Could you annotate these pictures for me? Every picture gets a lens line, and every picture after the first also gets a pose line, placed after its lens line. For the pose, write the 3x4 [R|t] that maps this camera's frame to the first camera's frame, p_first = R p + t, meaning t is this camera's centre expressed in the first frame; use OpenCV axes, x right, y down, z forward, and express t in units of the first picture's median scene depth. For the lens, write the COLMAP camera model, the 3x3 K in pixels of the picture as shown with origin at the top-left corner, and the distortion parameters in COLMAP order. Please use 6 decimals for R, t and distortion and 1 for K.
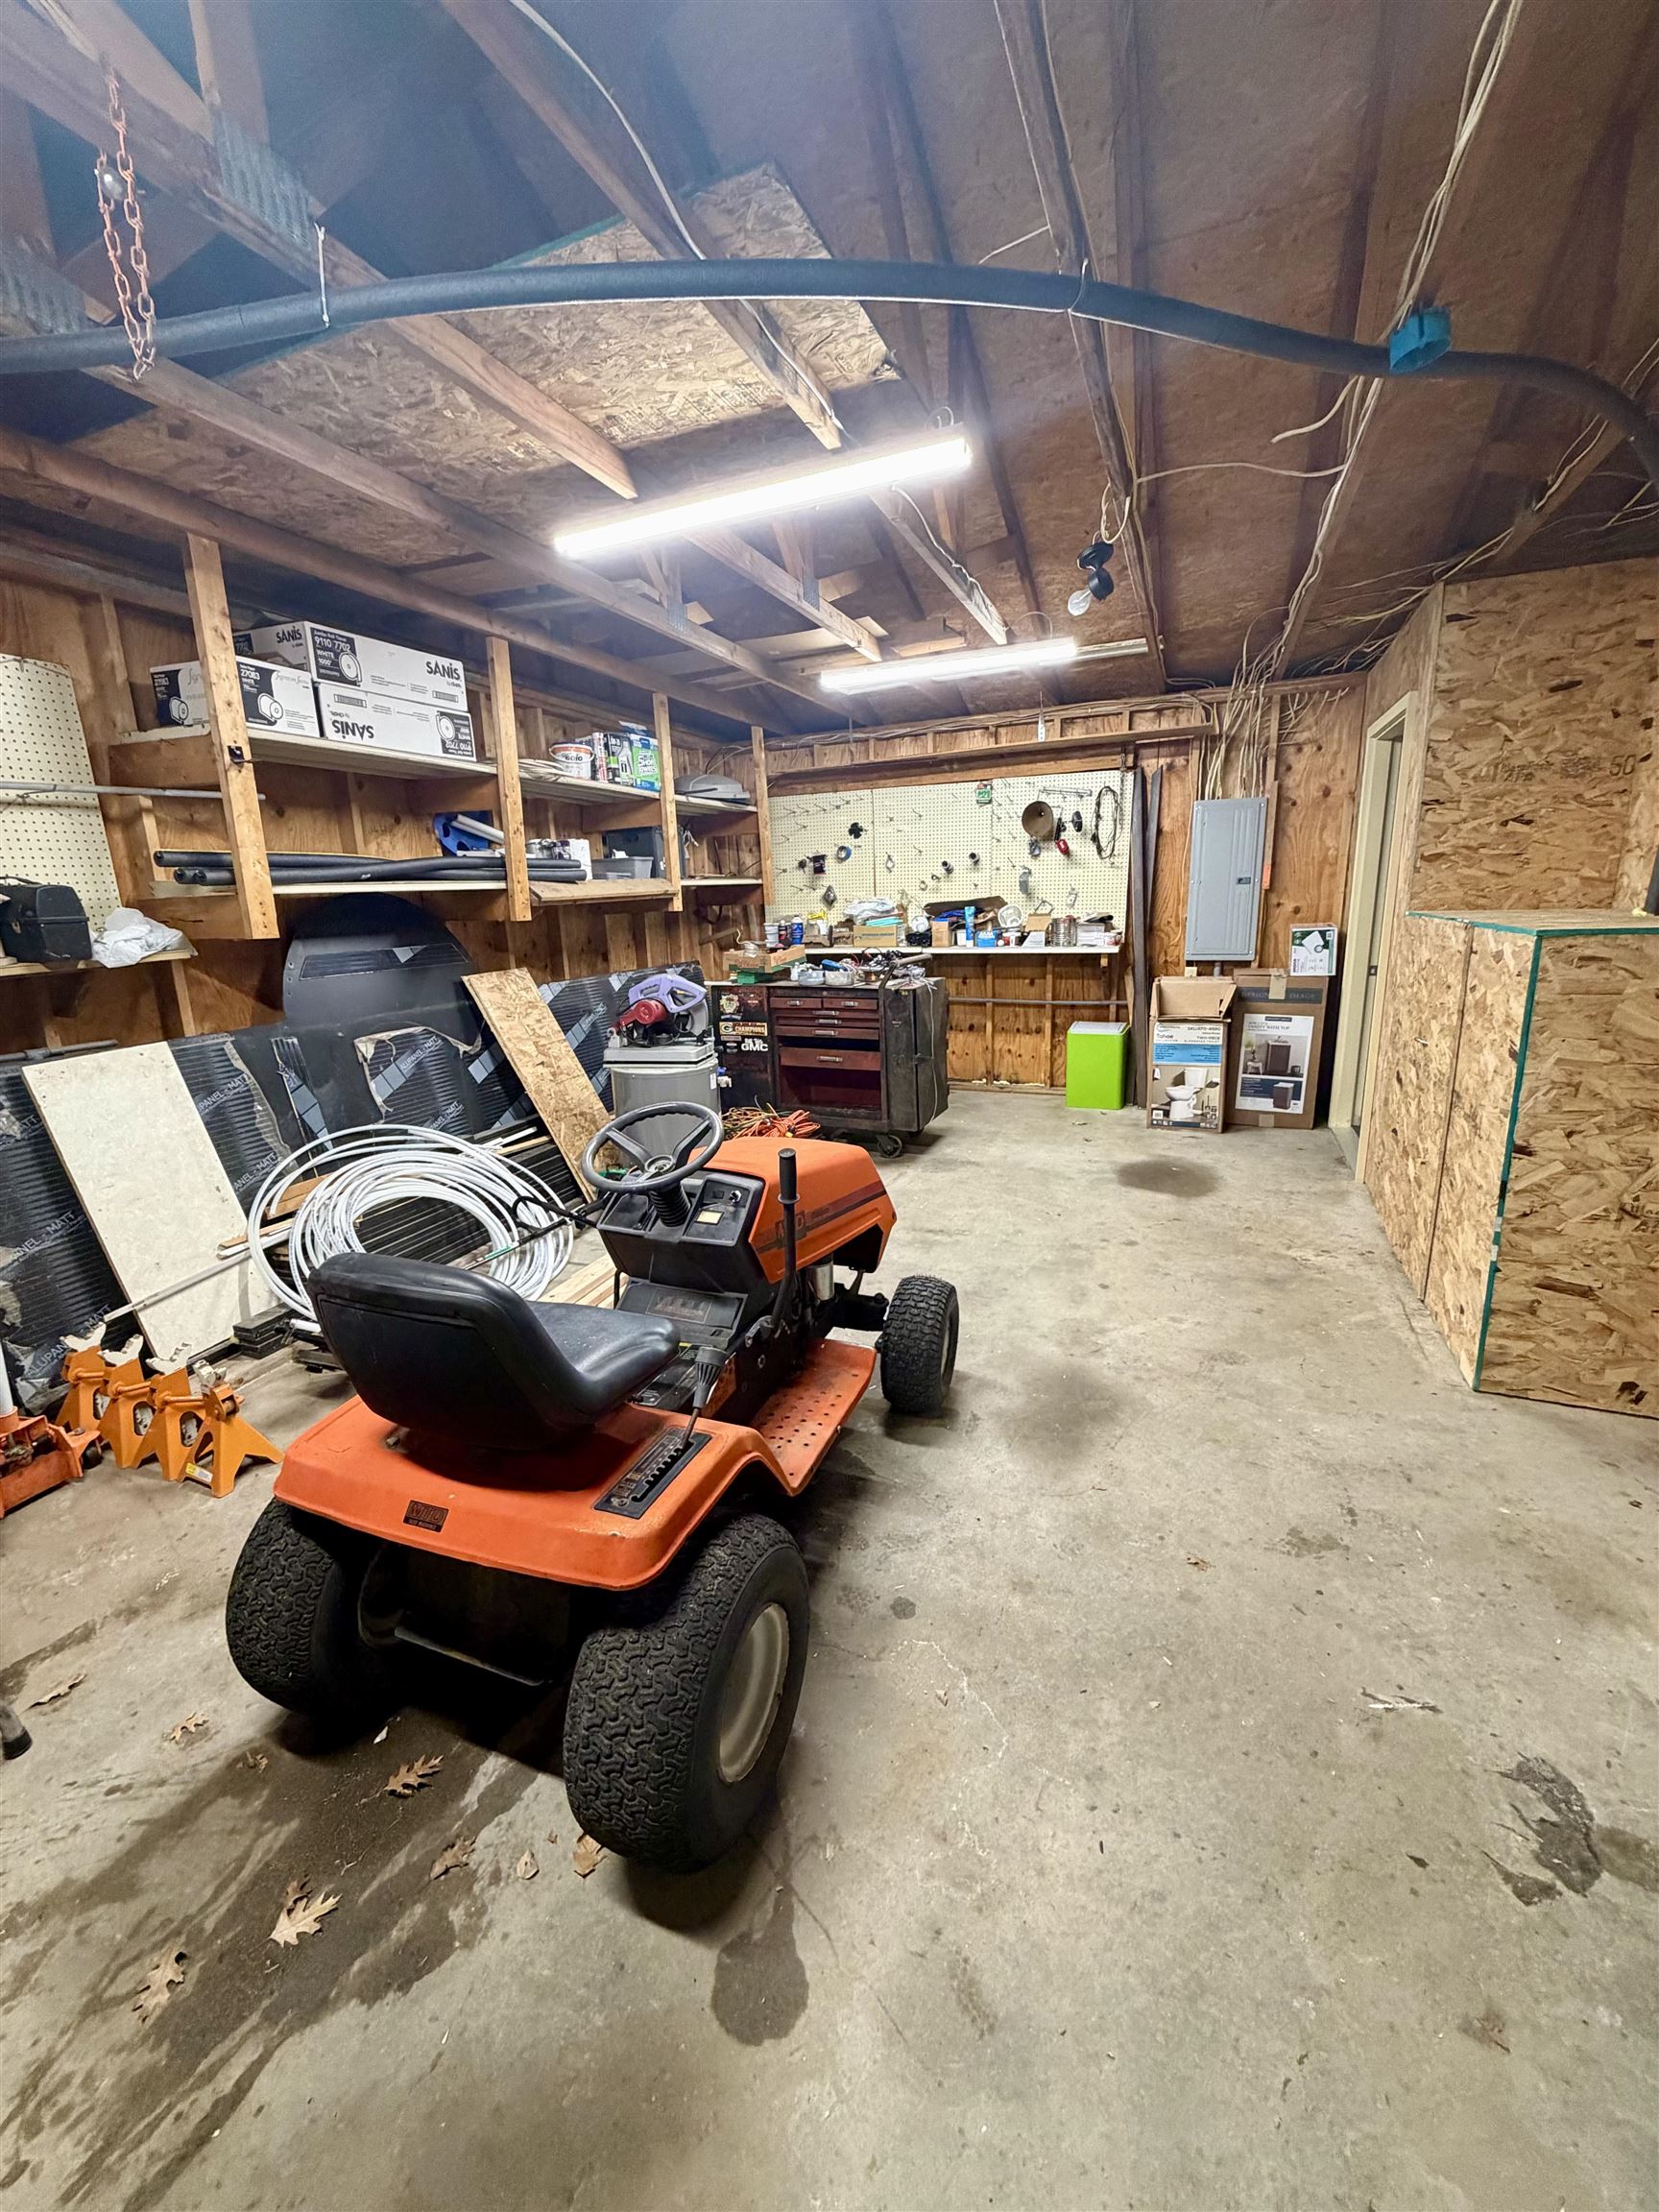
lens RADIAL K [[878.7, 0, 831.7], [0, 878.7, 1100.1], [0, 0, 1]] dist [0.001106, -0.000317]
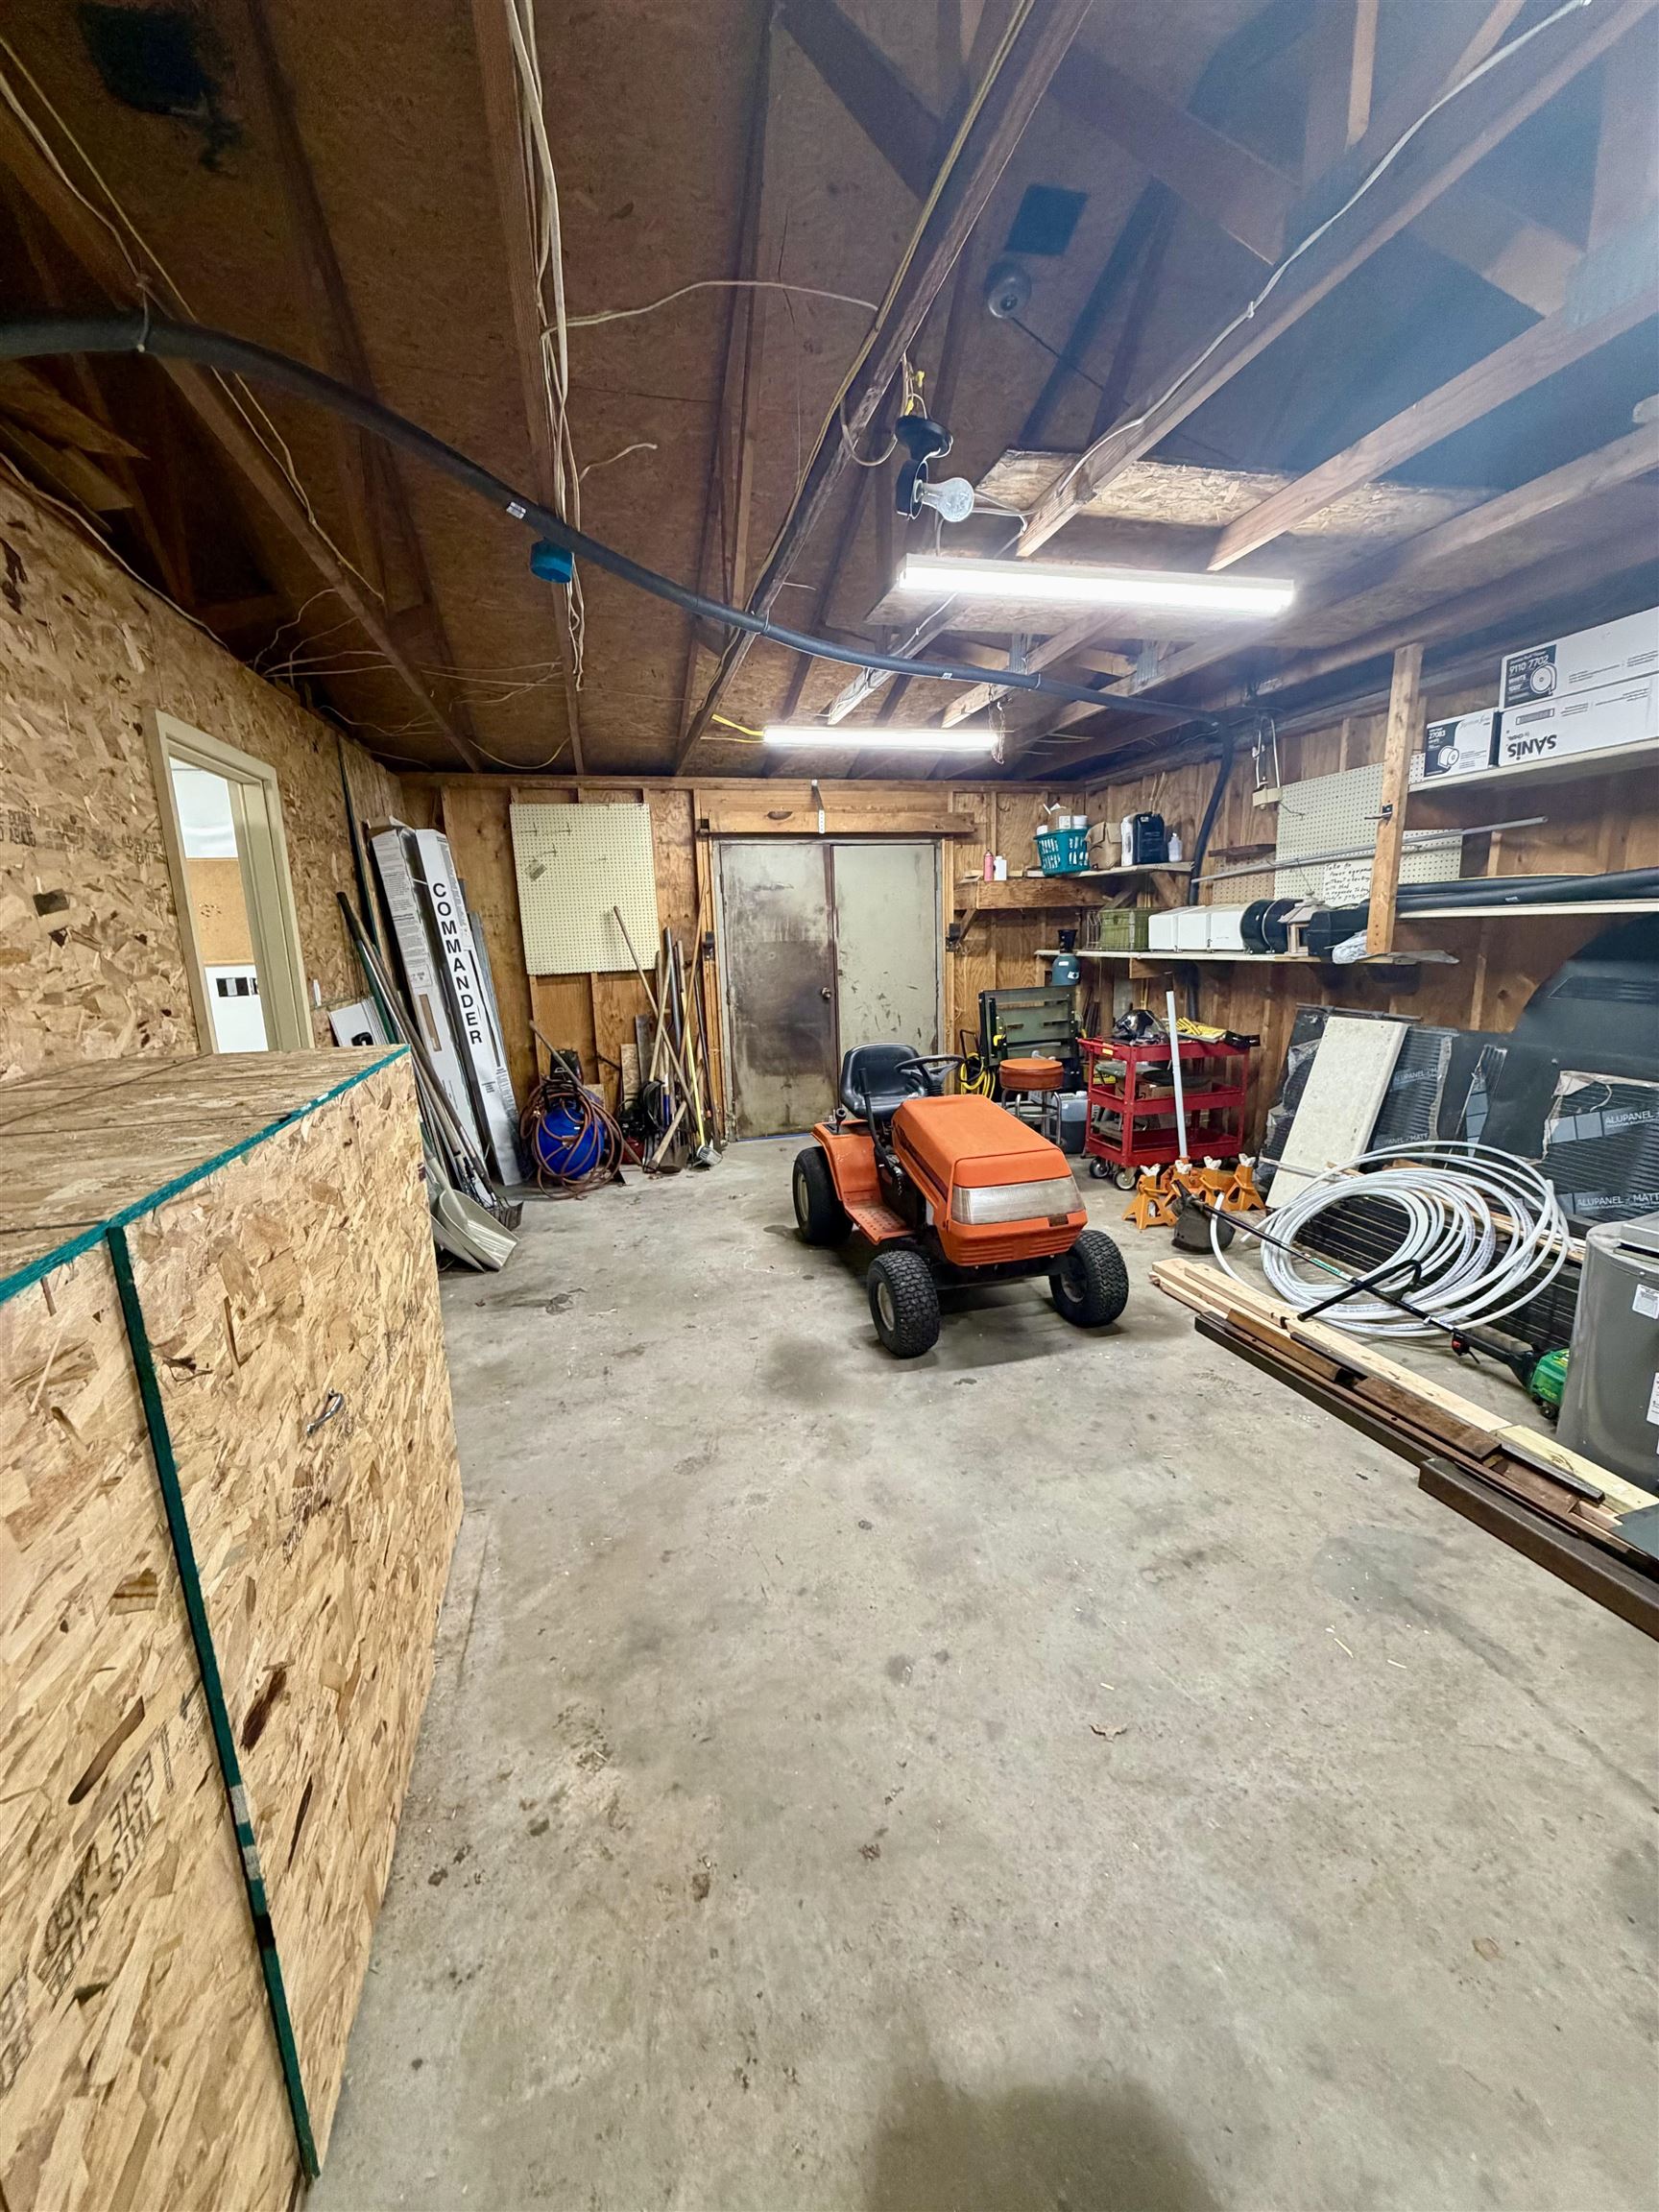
lens RADIAL K [[878.7, 0, 831.7], [0, 878.7, 1100.1], [0, 0, 1]] dist [0.001106, -0.000317]
pose [[-0.797565, 0.175661, -0.577091, 0.704851], [-0.081895, 0.916275, 0.392088, -0.395233], [0.597648, 0.359976, -0.716403, 1.415884]]
